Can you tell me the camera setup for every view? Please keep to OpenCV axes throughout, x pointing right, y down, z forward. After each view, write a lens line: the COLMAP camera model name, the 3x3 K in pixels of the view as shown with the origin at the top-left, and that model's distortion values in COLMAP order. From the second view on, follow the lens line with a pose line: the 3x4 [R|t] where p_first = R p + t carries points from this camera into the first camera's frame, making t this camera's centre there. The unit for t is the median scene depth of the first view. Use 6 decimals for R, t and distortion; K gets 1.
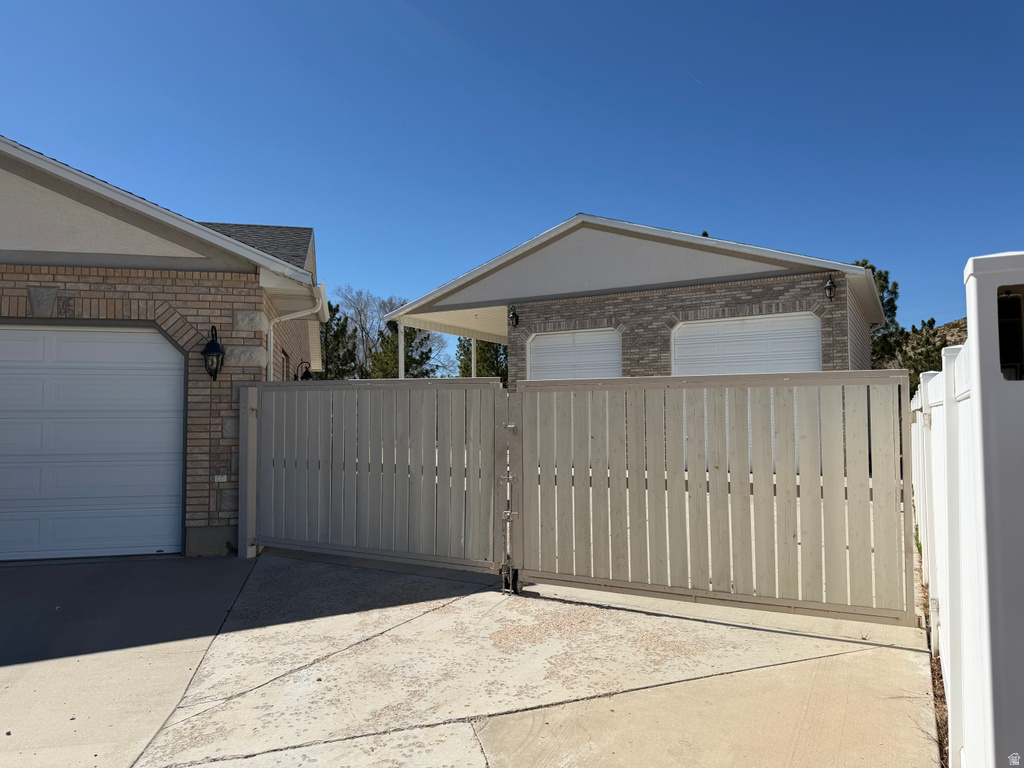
lens RADIAL K [[723.0, 0, 508.1], [0, 723.0, 389.7], [0, 0, 1]] dist [0.059292, -0.064856]
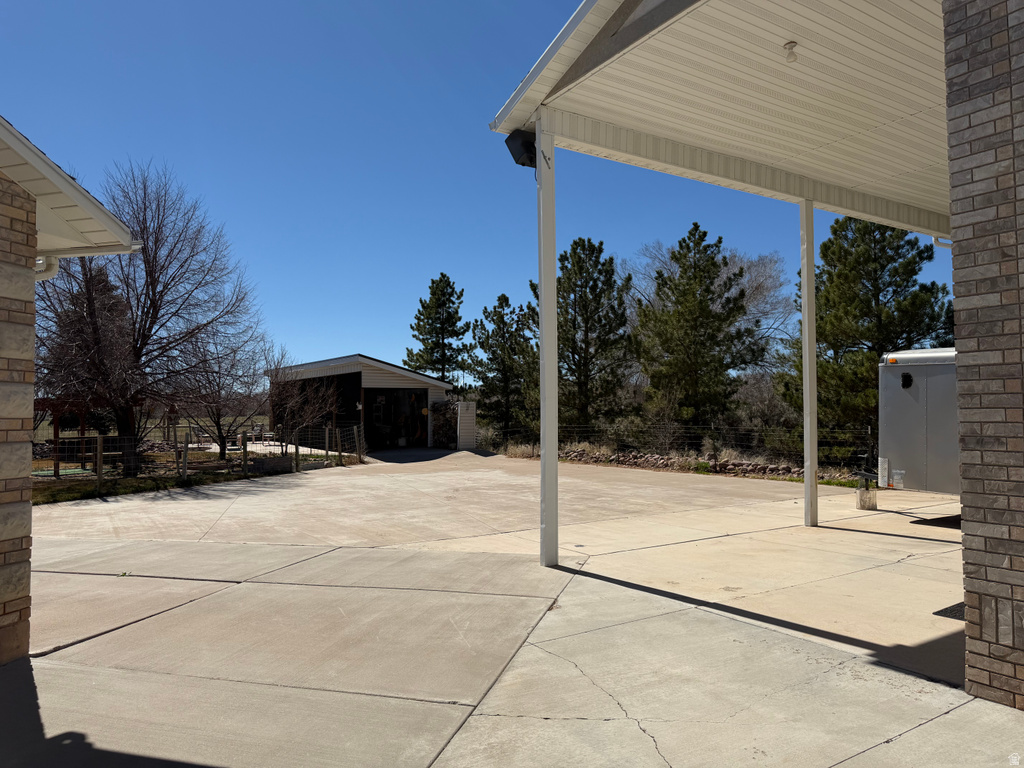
lens RADIAL K [[723.0, 0, 510.5], [0, 723.0, 388.5], [0, 0, 1]] dist [0.059292, -0.064856]
pose [[0.885932, -0.021949, -0.463296, -0.014602], [0.024679, 0.999695, -0.000170, 0.029817], [0.463158, -0.011283, 0.886204, 0.856781]]
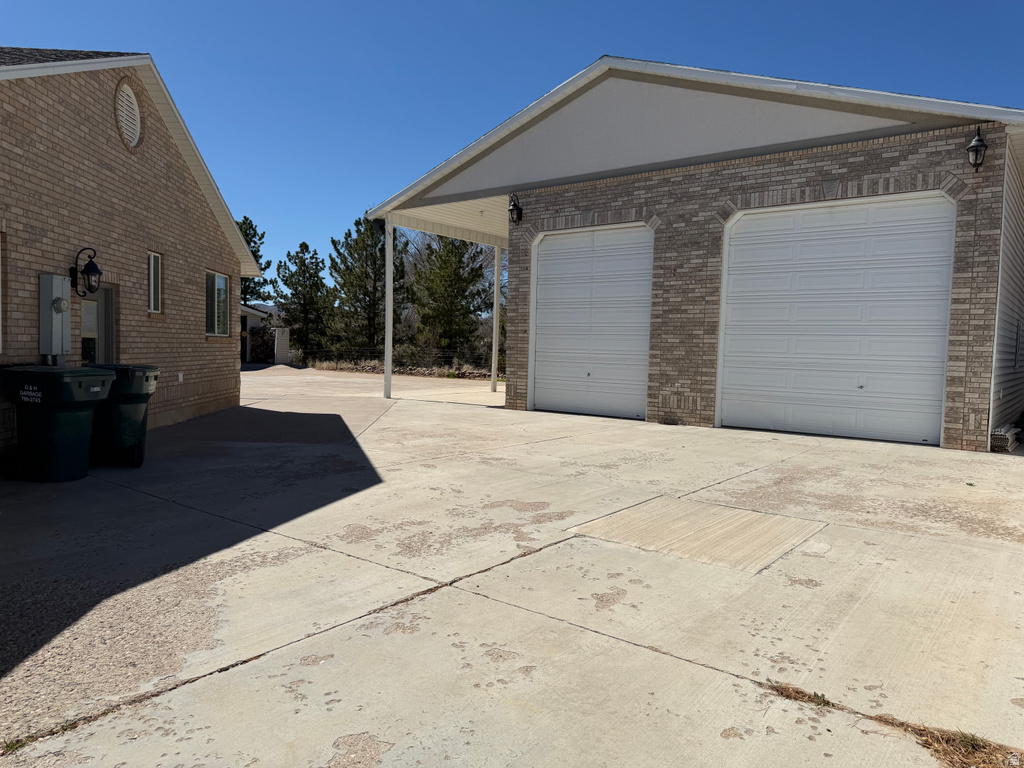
lens RADIAL K [[723.0, 0, 519.1], [0, 723.0, 389.1], [0, 0, 1]] dist [0.059292, -0.064856]
pose [[0.989480, 0.035654, -0.140210, 0.133806], [-0.021724, 0.994785, 0.099657, 0.009072], [0.143032, -0.095563, 0.985094, 0.275096]]
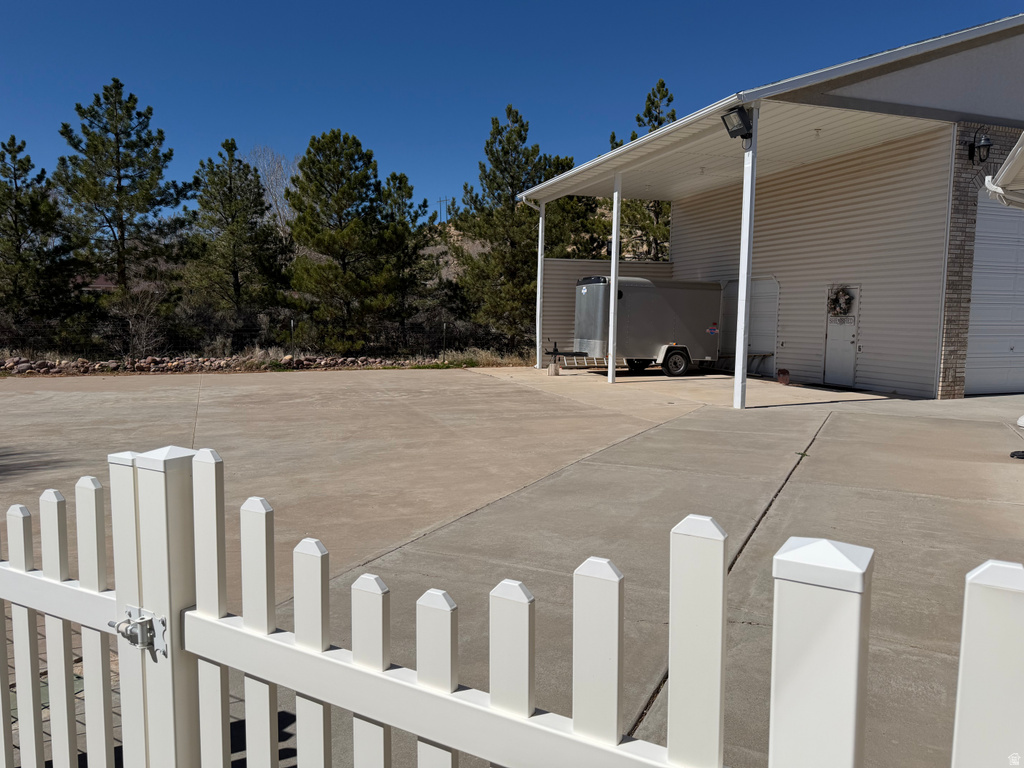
lens RADIAL K [[723.0, 0, 522.2], [0, 723.0, 393.5], [0, 0, 1]] dist [0.059292, -0.064856]
pose [[0.654963, -0.073184, 0.752109, -0.759692], [-0.038275, 0.990809, 0.129742, 0.038924], [-0.754691, -0.113763, 0.646142, 0.959417]]
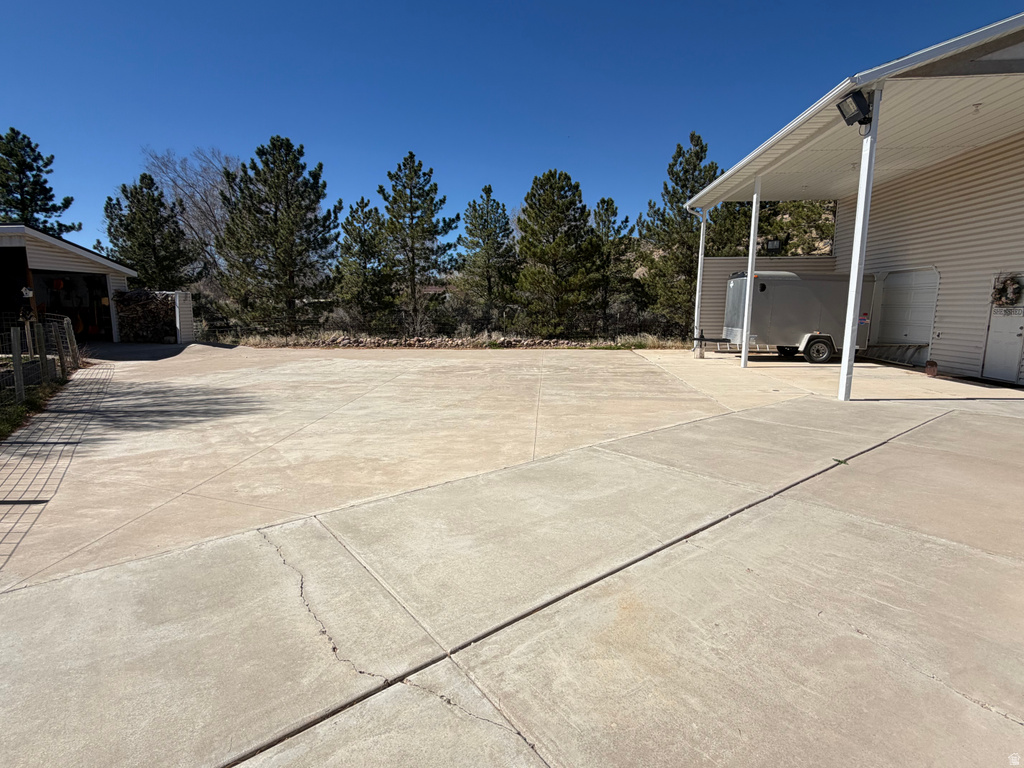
lens RADIAL K [[521.0, 0, 509.3], [0, 521.0, 388.6], [0, 0, 1]] dist [-0.000279, 0.002304]
pose [[0.909647, -0.062295, 0.410685, -0.617815], [-0.018431, 0.981664, 0.189727, 0.035748], [-0.414974, -0.180154, 0.891819, 0.941170]]
